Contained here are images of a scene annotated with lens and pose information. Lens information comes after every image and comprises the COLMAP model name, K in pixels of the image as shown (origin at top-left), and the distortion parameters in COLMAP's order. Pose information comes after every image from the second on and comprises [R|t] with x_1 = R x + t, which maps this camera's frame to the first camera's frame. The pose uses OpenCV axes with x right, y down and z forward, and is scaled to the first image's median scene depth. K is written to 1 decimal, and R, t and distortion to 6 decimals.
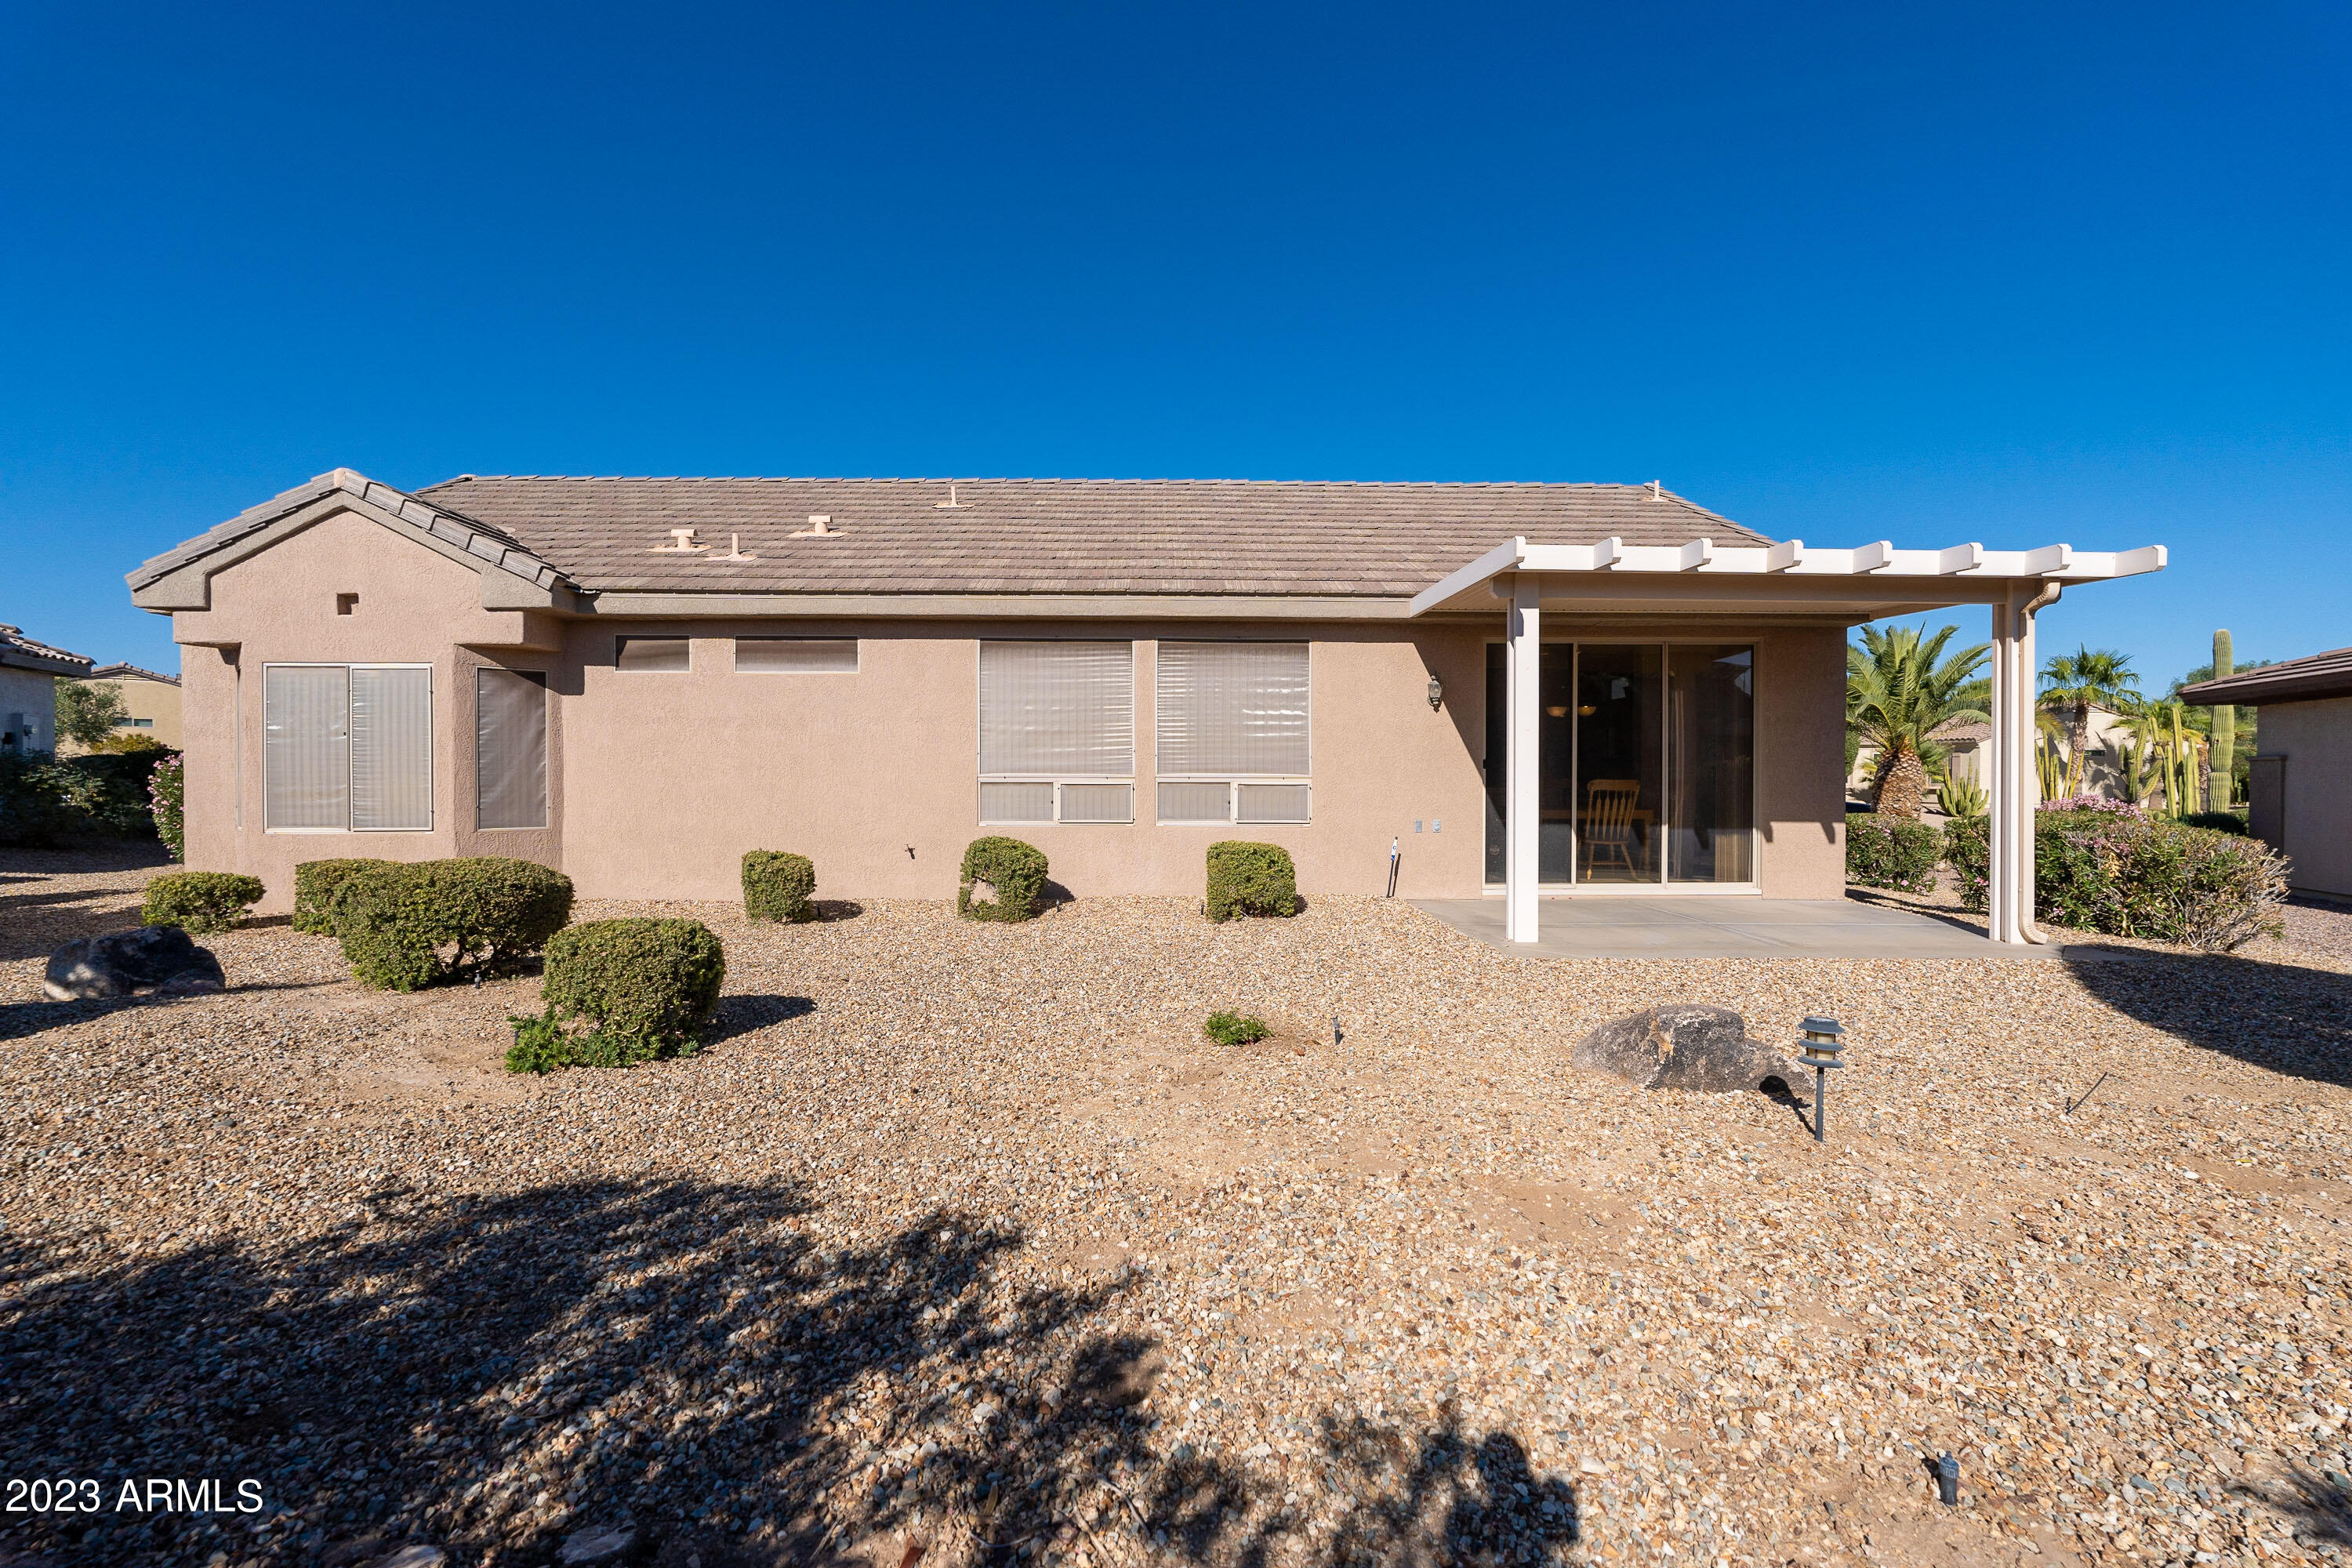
lens RADIAL K [[1047.5, 0, 1173.4], [0, 1047.5, 776.1], [0, 0, 1]] dist [-0.004509, 0.001518]
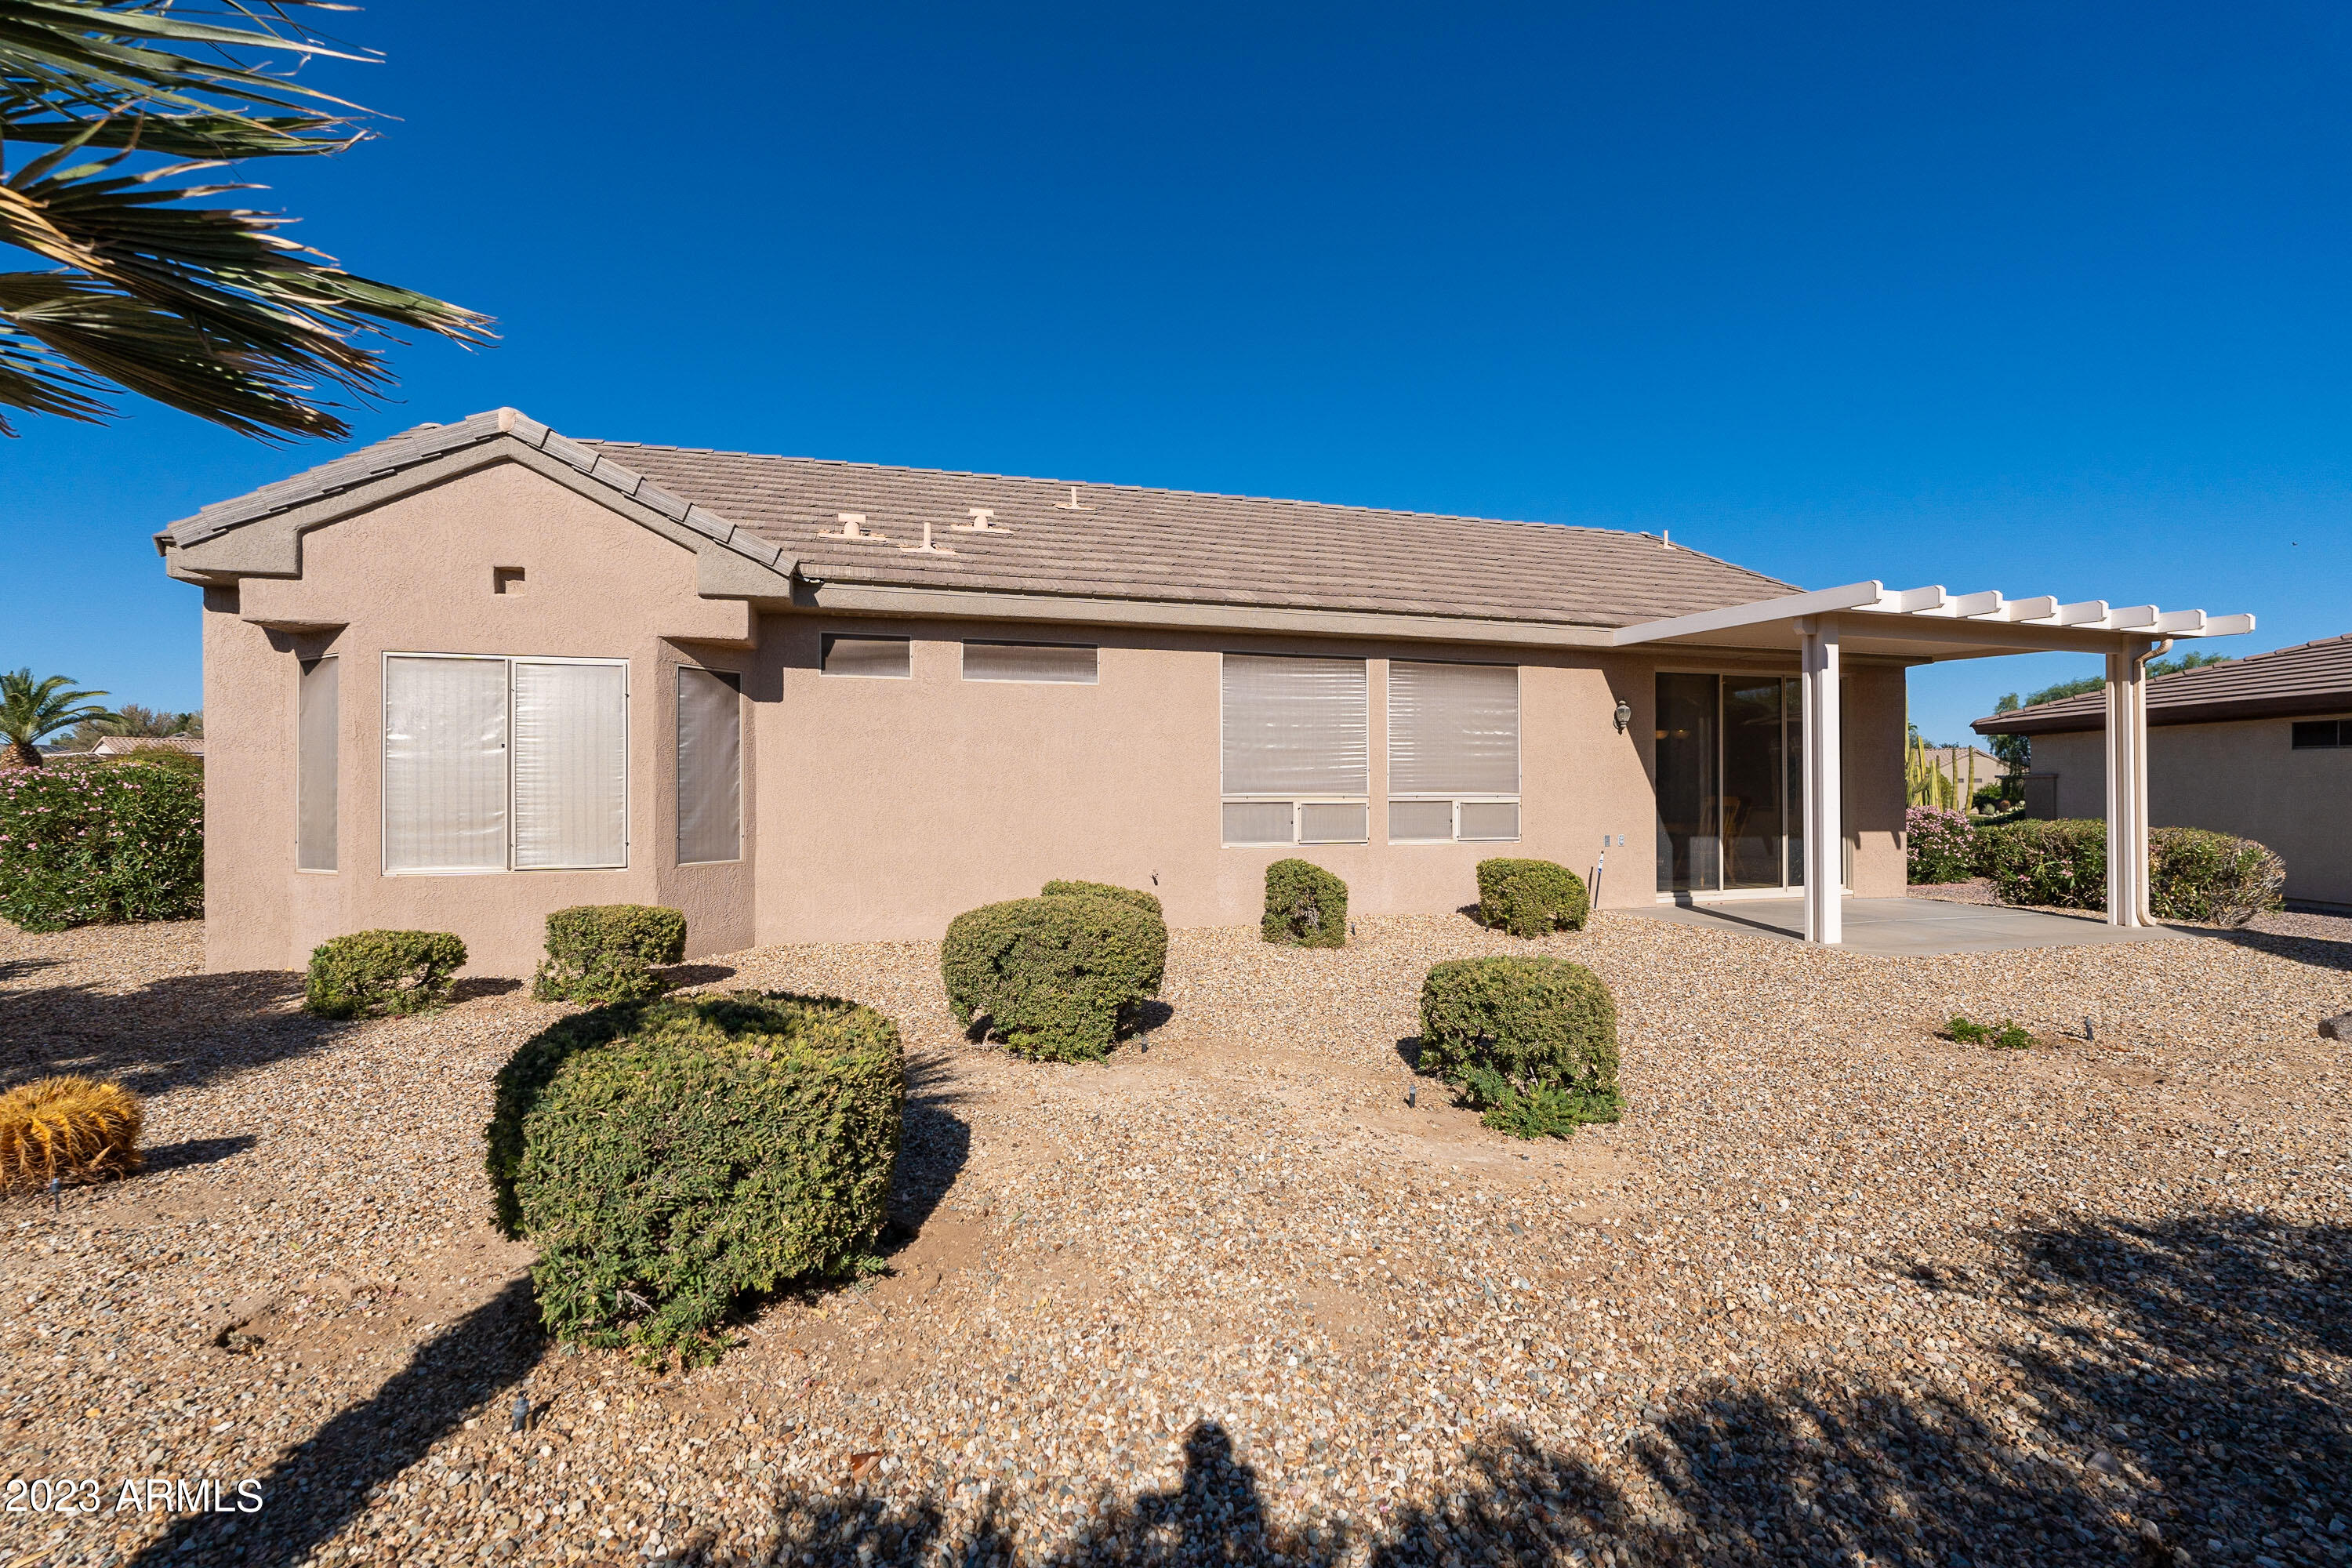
lens RADIAL K [[1047.5, 0, 1162.6], [0, 1047.5, 776.0], [0, 0, 1]] dist [-0.004509, 0.001518]
pose [[0.958741, 0.000570, 0.284280, -0.509876], [0.003972, 0.999873, -0.015402, -0.003611], [-0.284253, 0.015896, 0.958618, 0.104142]]
